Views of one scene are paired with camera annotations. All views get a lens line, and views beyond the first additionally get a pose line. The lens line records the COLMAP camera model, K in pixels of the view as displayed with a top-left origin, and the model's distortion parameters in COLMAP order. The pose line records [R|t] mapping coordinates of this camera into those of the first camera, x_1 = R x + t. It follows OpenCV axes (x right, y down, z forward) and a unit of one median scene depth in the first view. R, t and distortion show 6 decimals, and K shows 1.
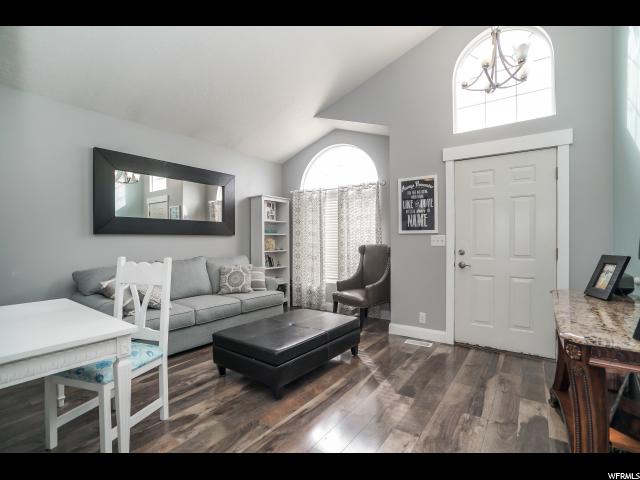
lens RADIAL K [[301.7, 0, 318.4], [0, 301.7, 241.8], [0, 0, 1]] dist [-0.059712, 0.023397]
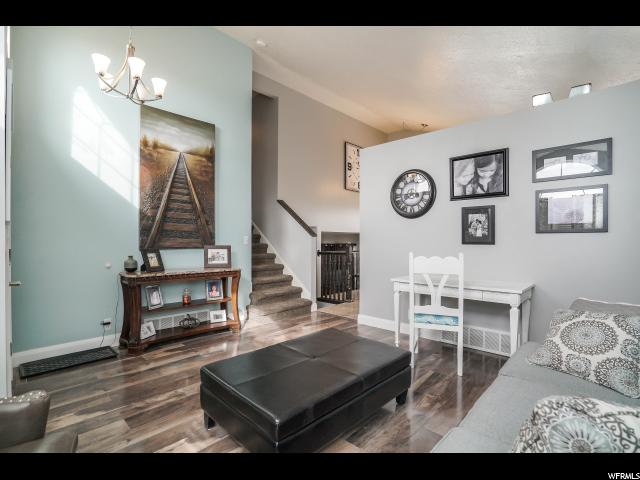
lens RADIAL K [[301.7, 0, 318.4], [0, 301.7, 241.8], [0, 0, 1]] dist [-0.059712, 0.023397]
pose [[-0.989264, 0.003454, 0.146101, -0.166686], [0.004896, 0.999943, 0.009514, -0.004172], [-0.146060, 0.010127, -0.989224, 1.383506]]
